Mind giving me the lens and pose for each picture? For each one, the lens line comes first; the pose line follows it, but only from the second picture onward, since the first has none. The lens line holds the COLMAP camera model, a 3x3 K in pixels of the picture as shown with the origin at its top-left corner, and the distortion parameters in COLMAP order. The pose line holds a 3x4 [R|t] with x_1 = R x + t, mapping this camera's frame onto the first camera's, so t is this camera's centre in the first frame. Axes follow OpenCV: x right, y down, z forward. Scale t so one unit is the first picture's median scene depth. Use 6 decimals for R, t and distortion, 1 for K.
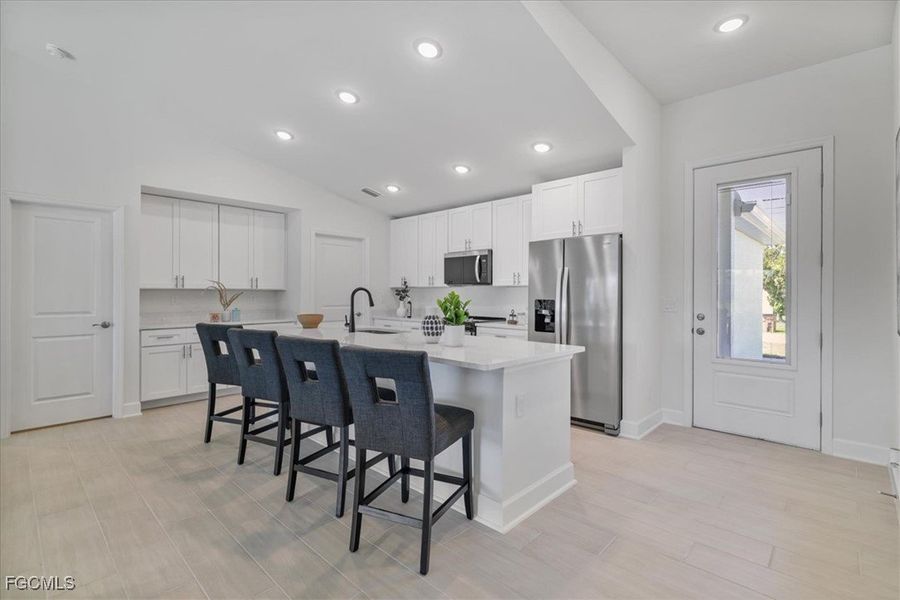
lens RADIAL K [[417.8, 0, 450.8], [0, 417.8, 293.0], [0, 0, 1]] dist [0.002193, 0.000731]
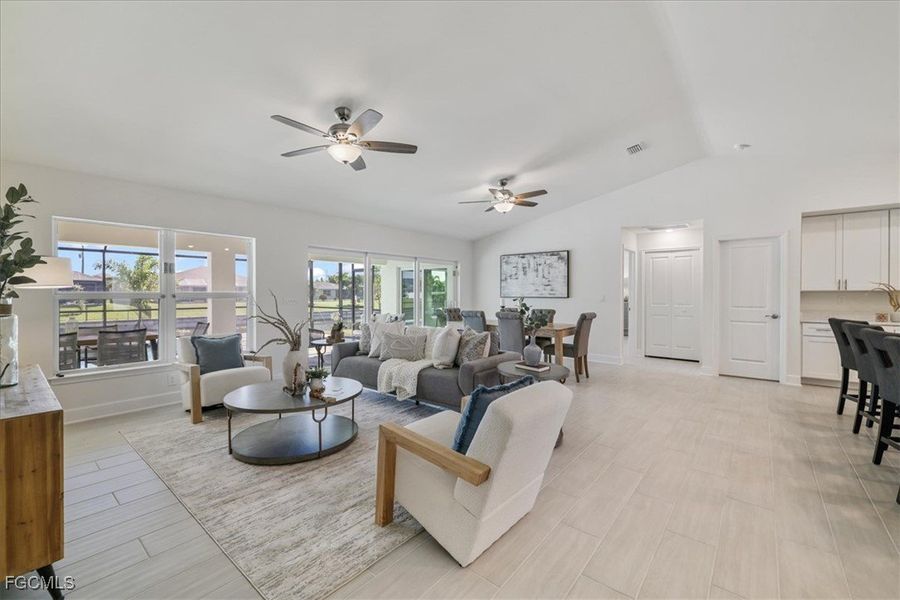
lens RADIAL K [[375.8, 0, 452.0], [0, 375.8, 296.2], [0, 0, 1]] dist [-0.000489, 0.000008]
pose [[0.071915, 0.005301, -0.997397, 0.373703], [-0.000456, 0.999986, 0.005282, 0.000483], [0.997411, 0.000075, 0.071916, -0.191549]]
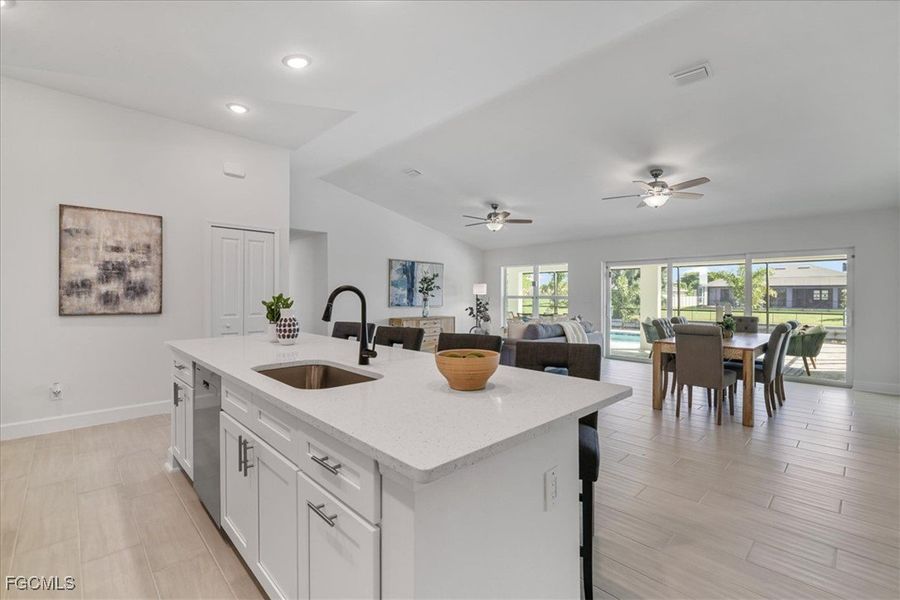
lens RADIAL K [[399.4, 0, 452.4], [0, 399.4, 295.7], [0, 0, 1]] dist [0.001123, 0.000250]
pose [[-0.999144, -0.008833, 0.040404, -0.330372], [-0.008803, 0.999961, 0.000903, -0.002605], [-0.040410, 0.000547, -0.999183, 1.344359]]
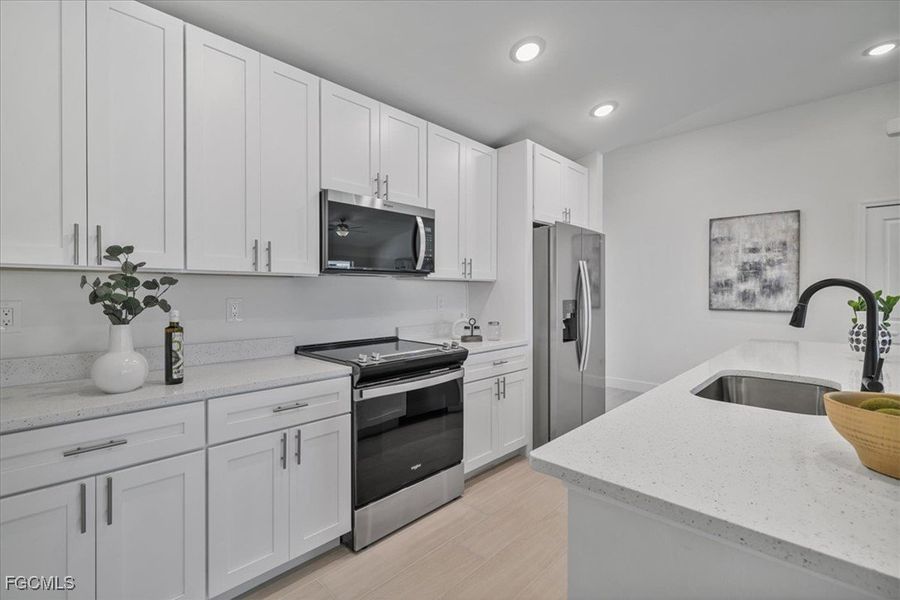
lens RADIAL K [[398.0, 0, 451.6], [0, 398.0, 294.4], [0, 0, 1]] dist [0.000526, 0.000164]
pose [[0.009643, -0.011532, 0.999887, -0.513188], [-0.002014, 0.999931, 0.011552, -0.002818], [-0.999951, -0.002125, 0.009619, 1.191051]]
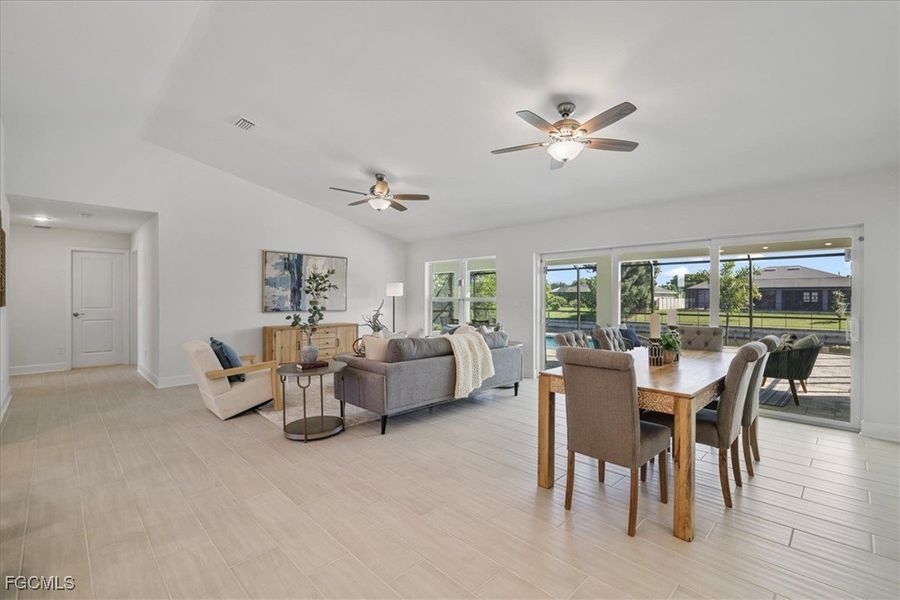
lens RADIAL K [[398.9, 0, 452.2], [0, 398.9, 299.4], [0, 0, 1]] dist [0.000493, 0.000018]
pose [[-0.999596, -0.008179, 0.027216, -0.704284], [-0.008078, 0.999960, 0.003826, -0.002665], [-0.027246, 0.003604, -0.999622, 0.894337]]
